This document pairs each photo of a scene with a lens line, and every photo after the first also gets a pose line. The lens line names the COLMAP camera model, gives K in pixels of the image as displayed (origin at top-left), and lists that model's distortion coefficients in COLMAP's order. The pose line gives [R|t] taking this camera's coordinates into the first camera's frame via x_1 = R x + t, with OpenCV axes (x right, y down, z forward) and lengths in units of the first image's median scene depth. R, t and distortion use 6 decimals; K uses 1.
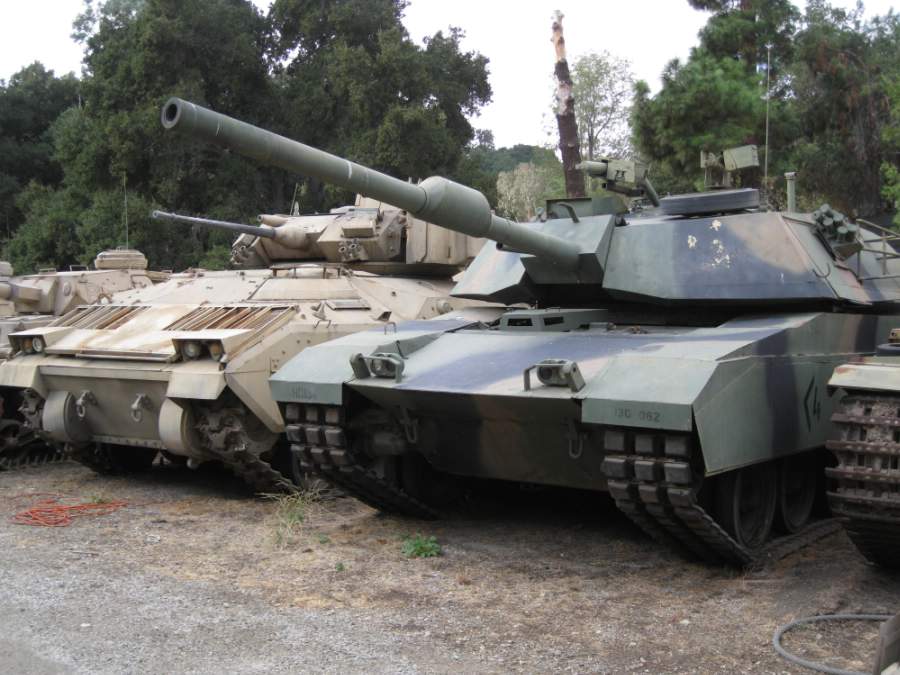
lens RADIAL K [[1137.6, 0, 448.8], [0, 1137.6, 336.5], [0, 0, 1]] dist [-0.117360, 0.000000]
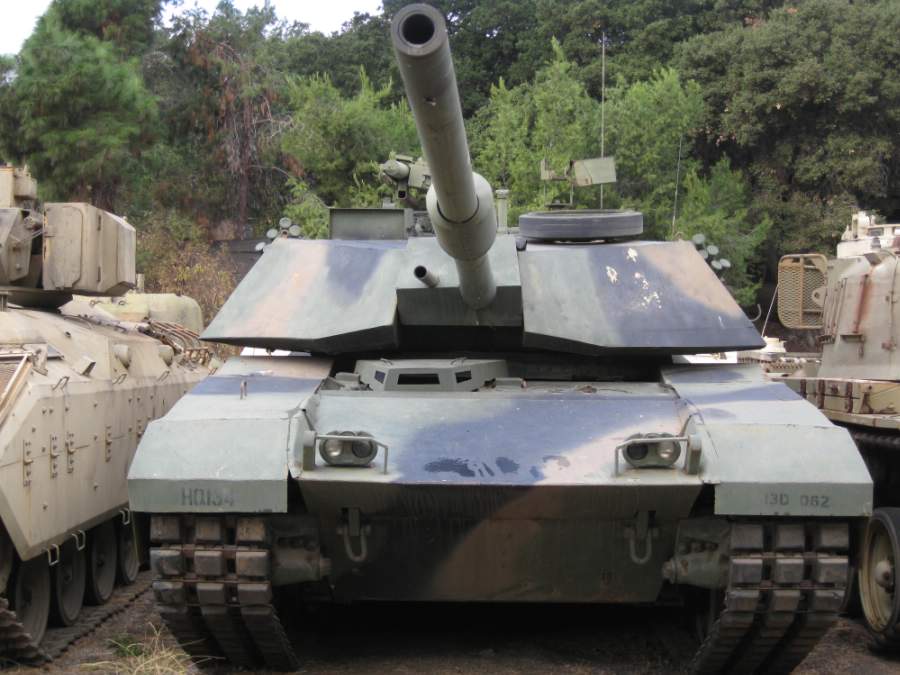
lens RADIAL K [[1363.8, 0, 452.4], [0, 1363.8, 342.8], [0, 0, 1]] dist [-0.113213, 0.000000]
pose [[0.809237, 0.002735, 0.587476, -0.365062], [0.012604, 0.999678, -0.022015, -0.013812], [-0.587348, 0.025220, 0.808942, 0.247541]]
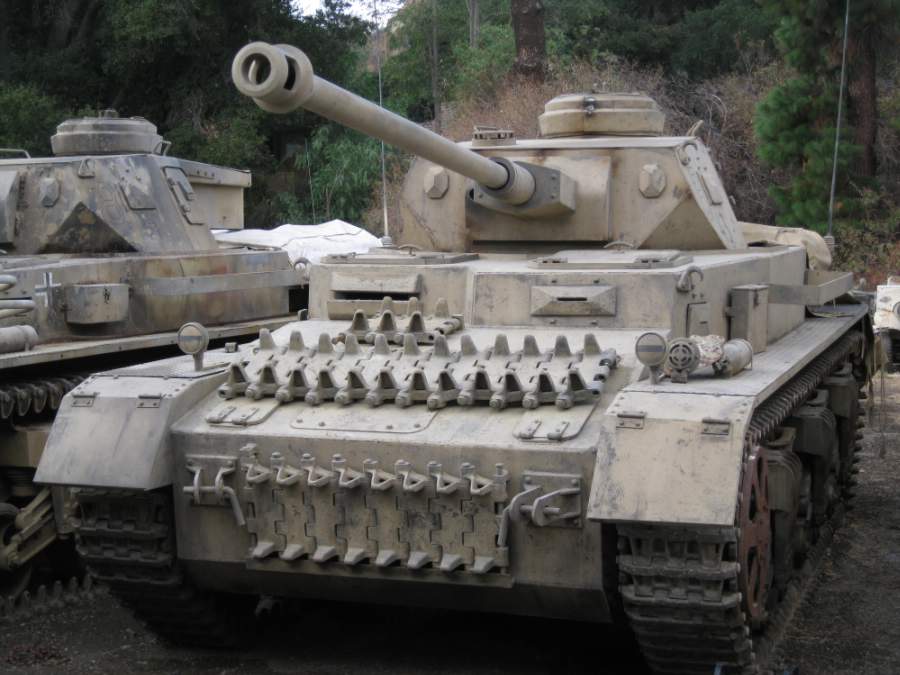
lens RADIAL K [[1608.7, 0, 450.1], [0, 1608.7, 337.3], [0, 0, 1]] dist [-0.166961, 0.000000]
pose [[0.961745, -0.021724, 0.273085, -0.714705], [0.011028, 0.999113, 0.040640, -0.015594], [-0.273726, -0.036073, 0.961131, 0.627482]]
